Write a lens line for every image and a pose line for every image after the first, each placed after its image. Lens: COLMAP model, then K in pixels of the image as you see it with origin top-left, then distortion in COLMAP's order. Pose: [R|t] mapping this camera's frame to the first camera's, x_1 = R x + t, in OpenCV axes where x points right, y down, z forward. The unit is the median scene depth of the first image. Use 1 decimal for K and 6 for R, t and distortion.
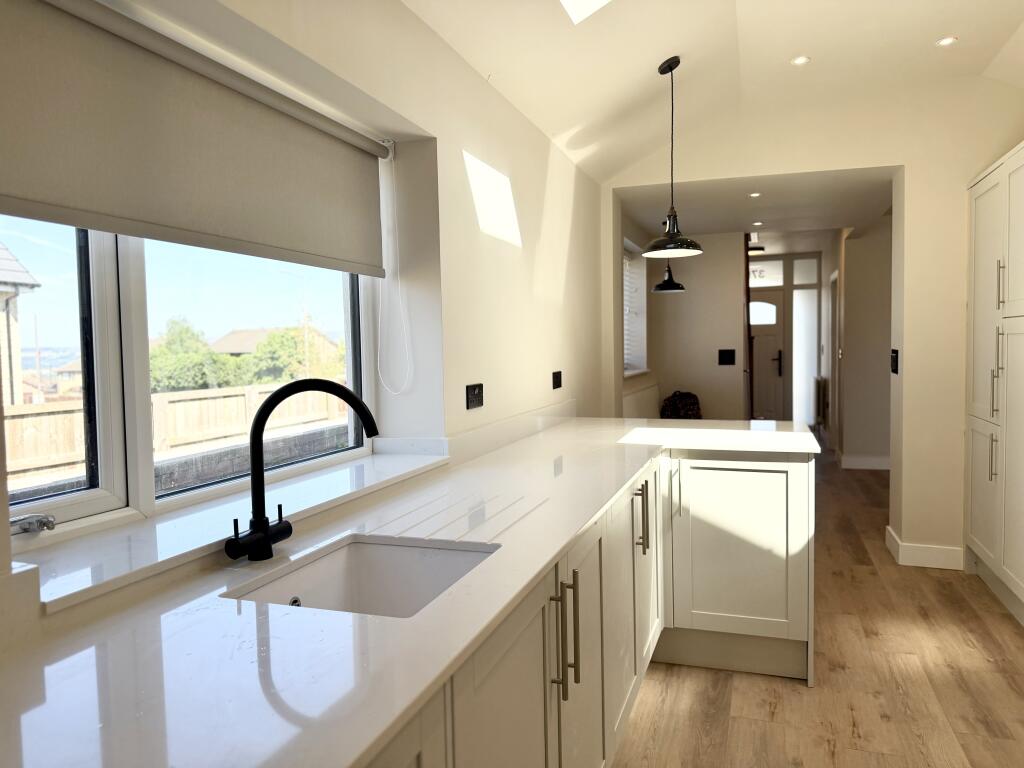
lens RADIAL K [[713.9, 0, 497.7], [0, 713.9, 383.1], [0, 0, 1]] dist [0.002766, -0.001047]
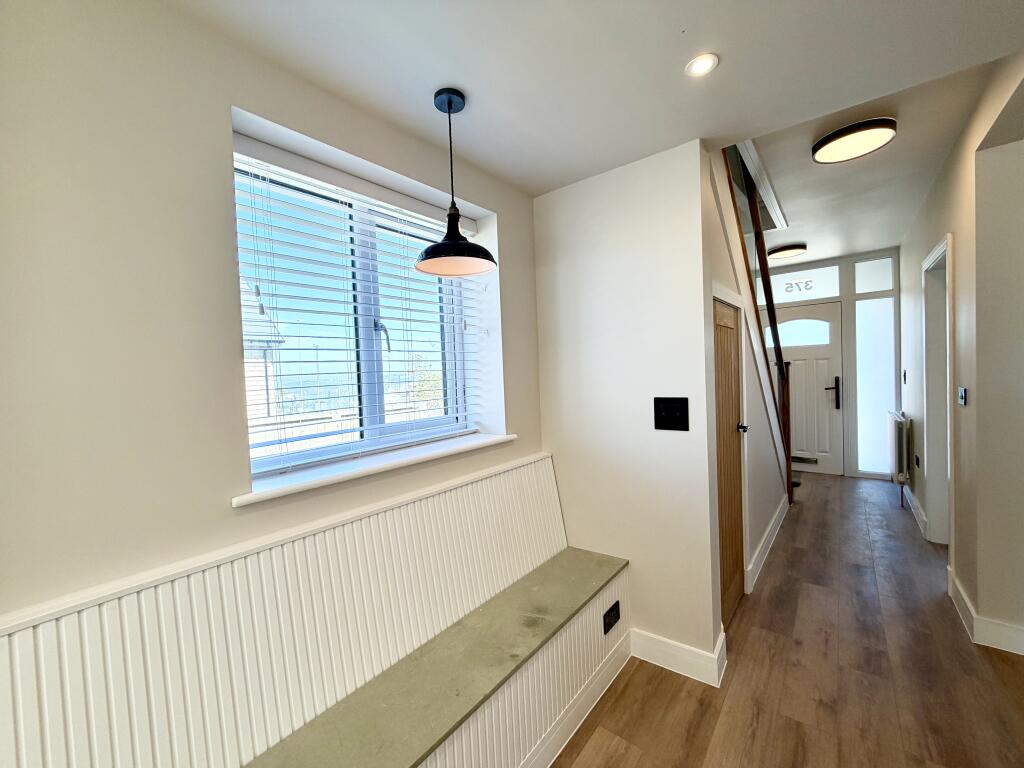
lens RADIAL K [[407.8, 0, 506.3], [0, 407.8, 383.5], [0, 0, 1]] dist [-0.000869, 0.000235]
pose [[0.945952, -0.011774, -0.324092, 0.198376], [0.006128, 0.999811, -0.018436, -0.033628], [0.324248, 0.015453, 0.945846, 0.461019]]
